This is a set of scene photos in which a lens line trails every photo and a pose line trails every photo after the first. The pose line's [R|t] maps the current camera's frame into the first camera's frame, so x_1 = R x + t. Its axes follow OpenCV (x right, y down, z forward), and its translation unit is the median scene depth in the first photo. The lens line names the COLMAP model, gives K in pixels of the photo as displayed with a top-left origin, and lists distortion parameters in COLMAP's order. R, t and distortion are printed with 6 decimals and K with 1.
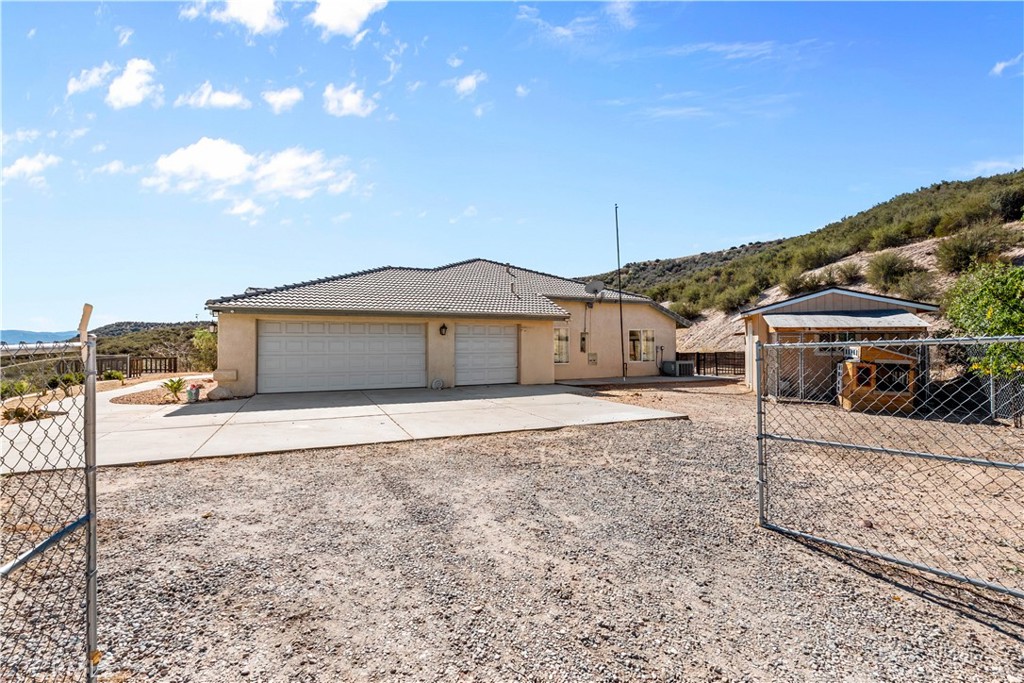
lens RADIAL K [[454.0, 0, 512.0], [0, 454.0, 341.5], [0, 0, 1]] dist [0.001321, 0.000183]
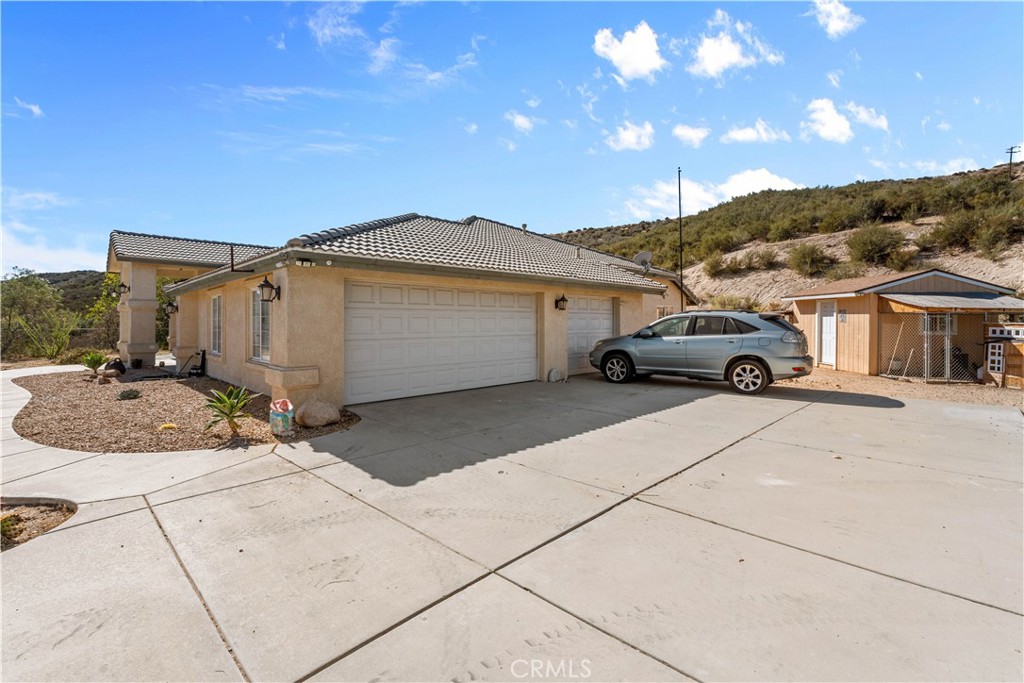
lens RADIAL K [[454.0, 0, 512.0], [0, 454.0, 341.5], [0, 0, 1]] dist [0.001321, 0.000183]
pose [[0.933339, -0.011274, 0.358819, -0.385947], [-0.008372, 0.998552, 0.053149, -0.001083], [-0.358898, -0.052610, 0.931893, 0.255439]]
